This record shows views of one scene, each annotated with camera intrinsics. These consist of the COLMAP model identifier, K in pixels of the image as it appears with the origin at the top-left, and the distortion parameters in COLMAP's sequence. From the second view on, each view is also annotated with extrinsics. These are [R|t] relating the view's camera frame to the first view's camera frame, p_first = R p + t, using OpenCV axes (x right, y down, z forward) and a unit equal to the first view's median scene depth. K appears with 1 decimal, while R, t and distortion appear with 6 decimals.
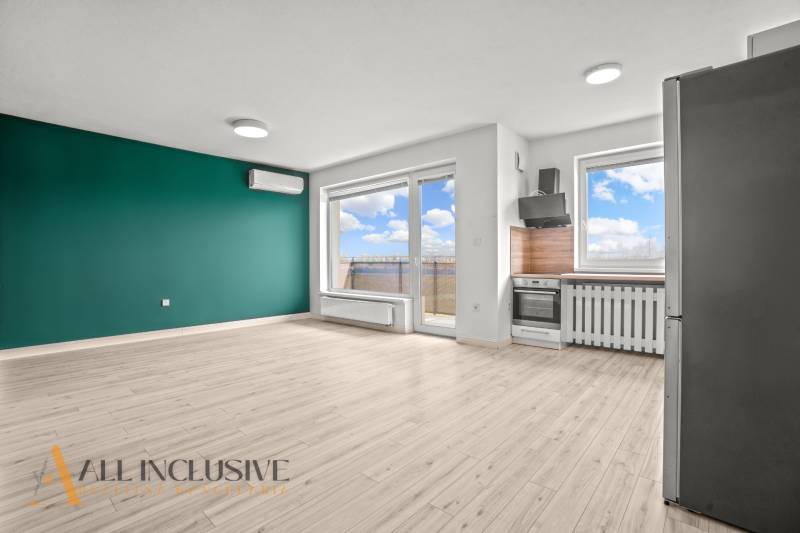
lens RADIAL K [[371.0, 0, 398.4], [0, 371.0, 265.9], [0, 0, 1]] dist [-0.073136, 0.029393]
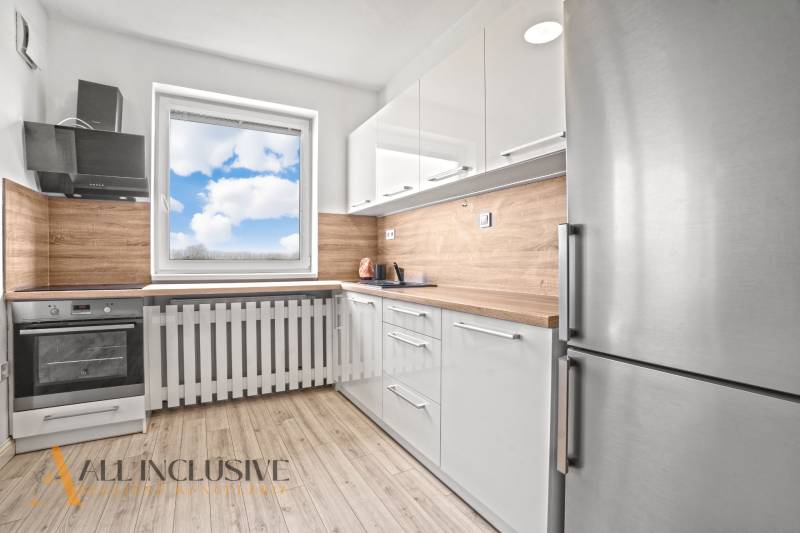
lens RADIAL K [[371.0, 0, 398.4], [0, 371.0, 265.9], [0, 0, 1]] dist [-0.073136, 0.029393]
pose [[0.334547, -0.006112, 0.942359, 0.078744], [0.010844, 0.999938, 0.002636, -0.005836], [-0.942317, 0.009337, 0.334592, 0.457510]]
